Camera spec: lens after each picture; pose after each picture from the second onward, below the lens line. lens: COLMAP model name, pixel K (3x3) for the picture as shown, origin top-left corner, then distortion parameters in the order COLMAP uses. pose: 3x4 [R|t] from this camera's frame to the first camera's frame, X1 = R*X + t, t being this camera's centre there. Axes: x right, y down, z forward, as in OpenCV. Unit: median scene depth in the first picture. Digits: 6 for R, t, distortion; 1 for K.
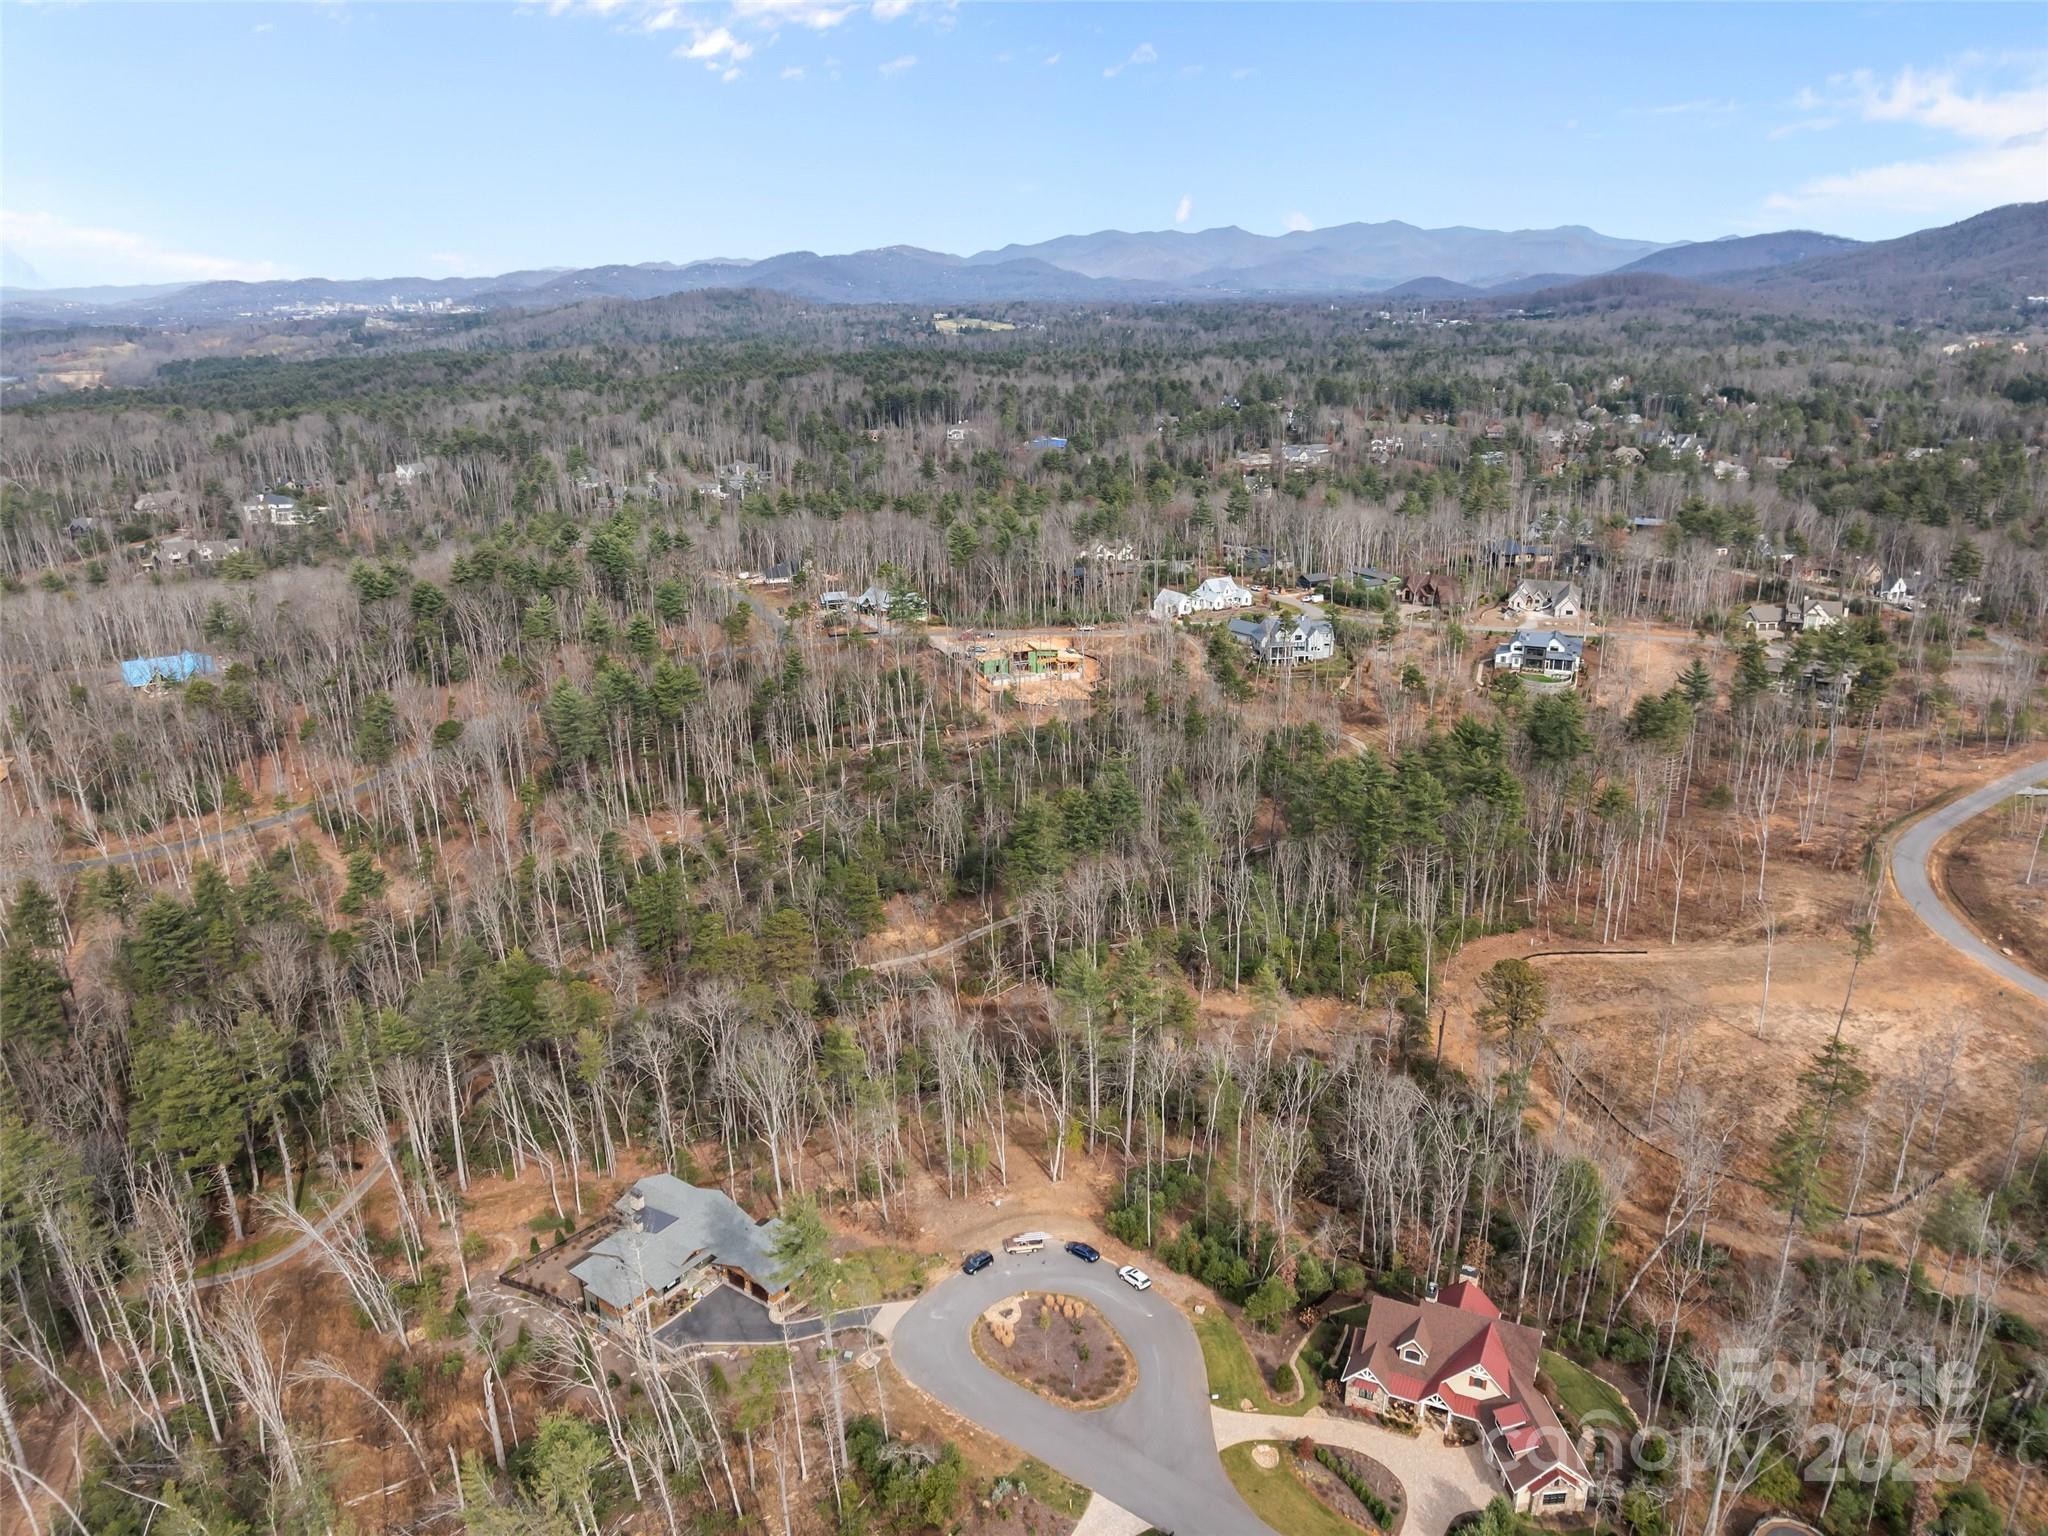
lens RADIAL K [[1421.4, 0, 1024.0], [0, 1421.4, 768.0], [0, 0, 1]] dist [-0.064549, 0.032027]
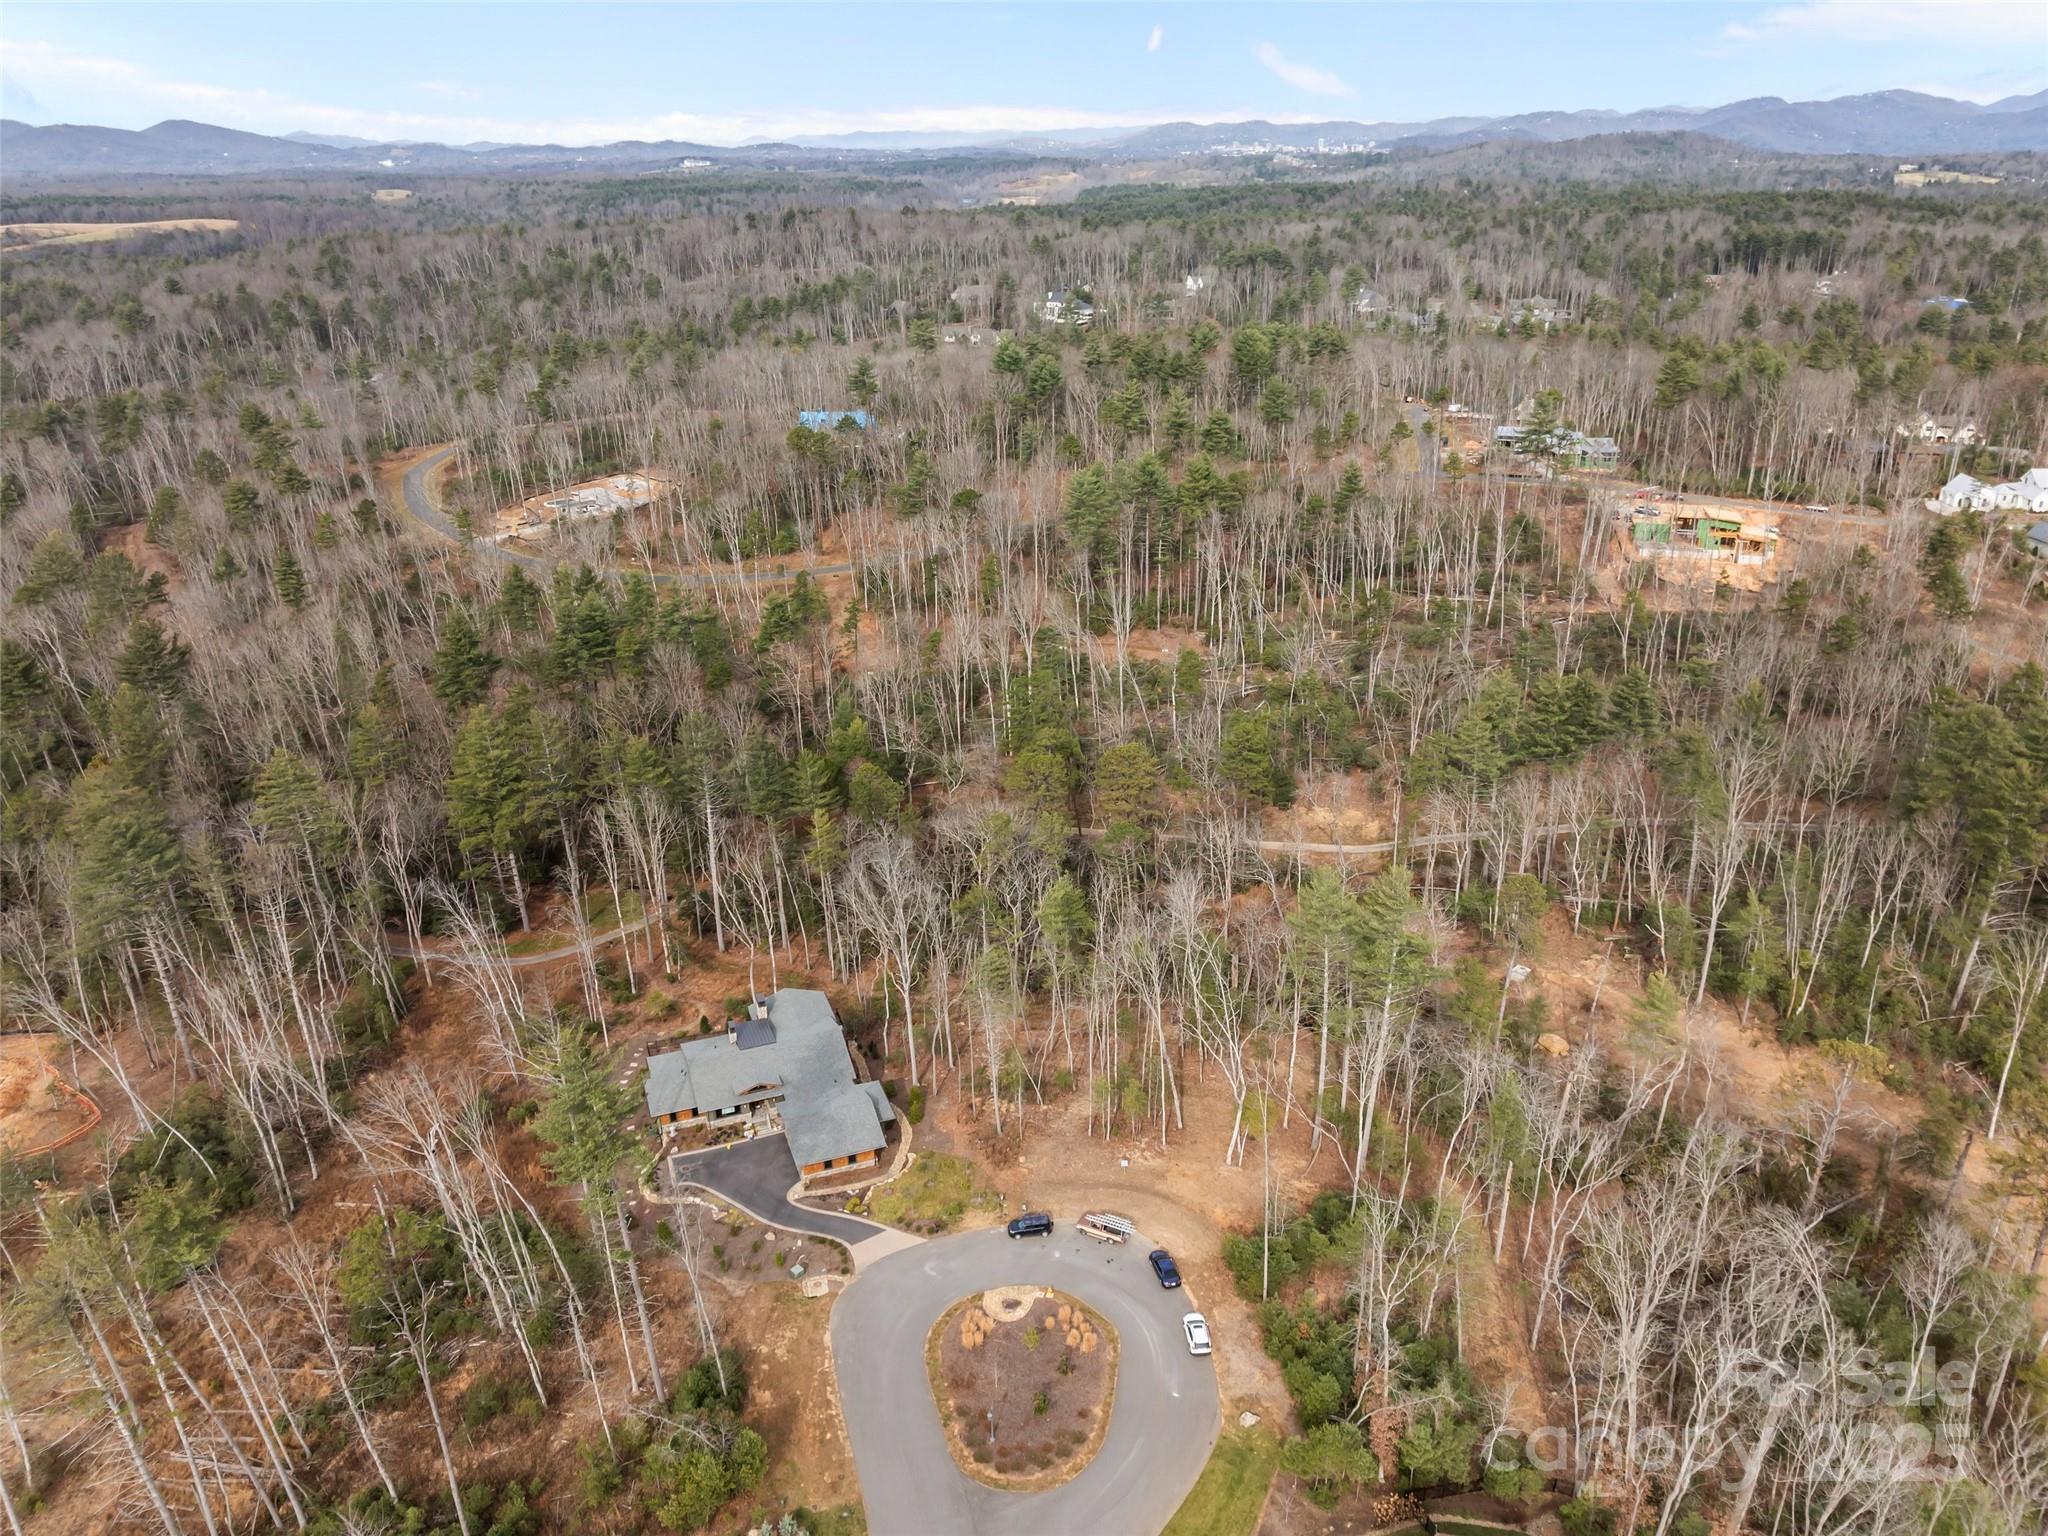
lens RADIAL K [[1421.4, 0, 1024.0], [0, 1421.4, 768.0], [0, 0, 1]] dist [-0.064549, 0.032027]
pose [[0.827490, 0.225891, -0.514036, 0.125147], [-0.175204, 0.973671, 0.145834, 0.002898], [0.533445, -0.030615, 0.845280, 0.159945]]
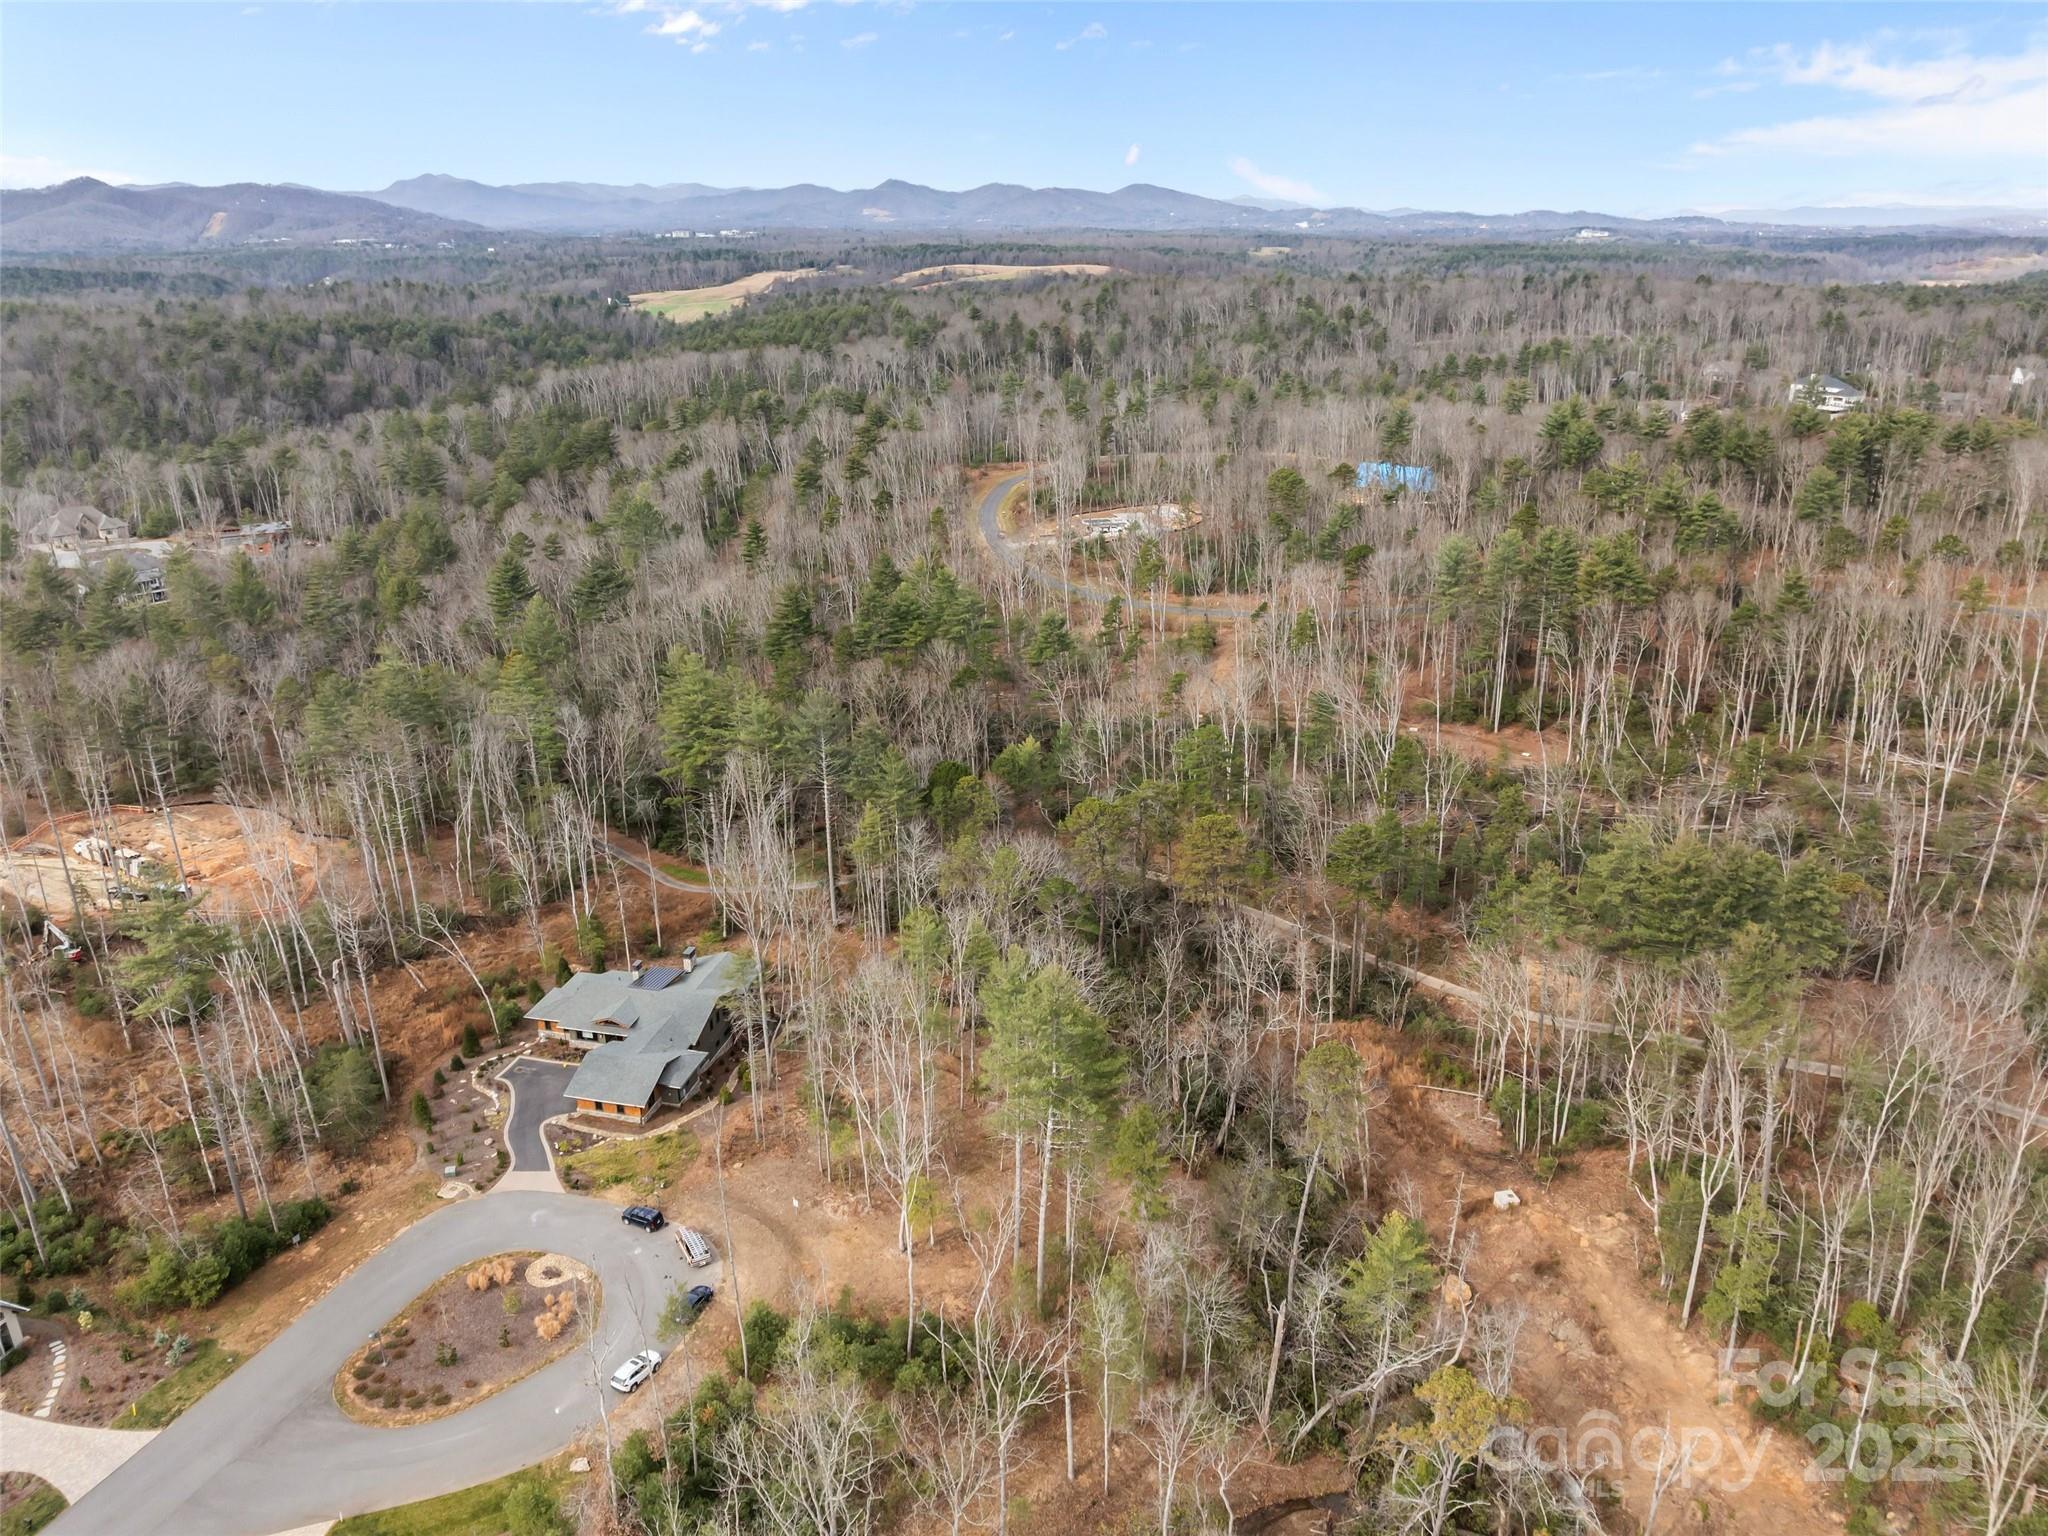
lens RADIAL K [[1421.4, 0, 1024.0], [0, 1421.4, 768.0], [0, 0, 1]] dist [-0.064549, 0.032027]
pose [[0.379878, 0.335821, -0.861927, 0.250679], [-0.288217, 0.928362, 0.234679, -0.038576], [0.878990, 0.159273, 0.449454, 0.345424]]
